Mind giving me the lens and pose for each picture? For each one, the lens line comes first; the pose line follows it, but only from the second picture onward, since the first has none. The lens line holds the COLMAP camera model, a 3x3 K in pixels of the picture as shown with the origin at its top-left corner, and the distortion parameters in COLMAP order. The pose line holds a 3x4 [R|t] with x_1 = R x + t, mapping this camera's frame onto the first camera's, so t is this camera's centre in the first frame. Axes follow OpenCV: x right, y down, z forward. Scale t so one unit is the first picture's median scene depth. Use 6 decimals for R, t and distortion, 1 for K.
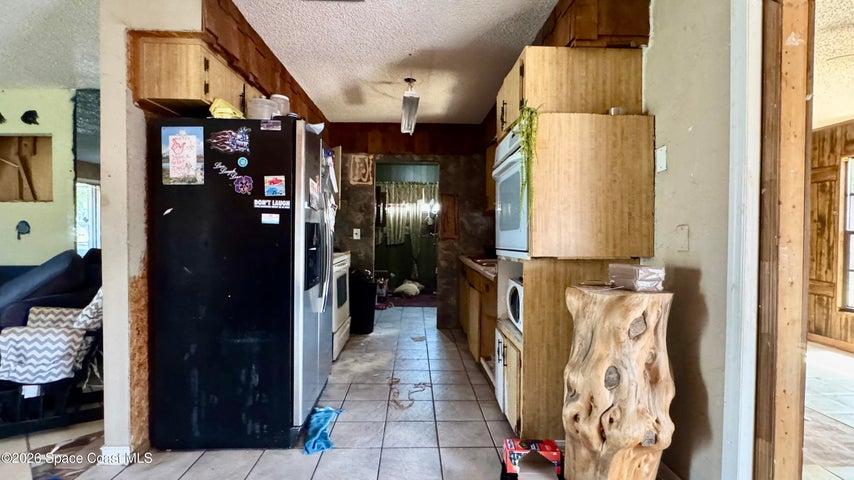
lens RADIAL K [[408.2, 0, 427.0], [0, 408.2, 240.0], [0, 0, 1]] dist [0.000078, 0.000004]
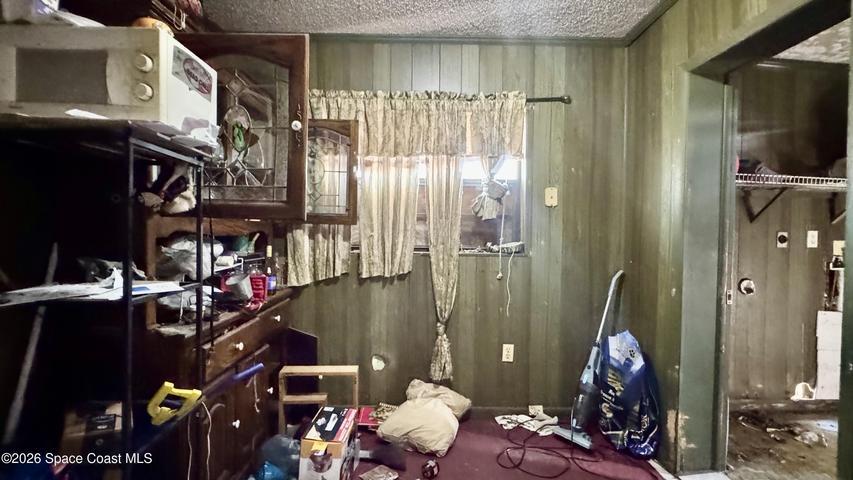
lens RADIAL K [[407.7, 0, 426.5], [0, 407.7, 240.0], [0, 0, 1]] dist [0.000078, 0.000004]
pose [[0.999829, 0.003800, -0.018075, -0.057563], [-0.003576, 0.999917, 0.012387, -0.037021], [0.018121, -0.012321, 0.999760, 1.024625]]
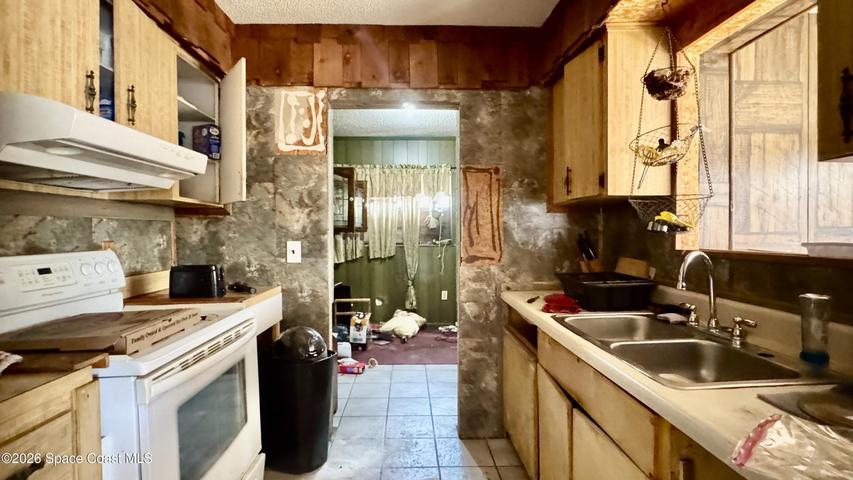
lens RADIAL K [[407.7, 0, 426.5], [0, 407.7, 240.0], [0, 0, 1]] dist [0.000078, 0.000004]
pose [[0.999790, -0.015175, 0.013795, -0.018909], [0.015199, 0.999883, -0.001660, -0.025297], [-0.013768, 0.001870, 0.999903, 0.502622]]
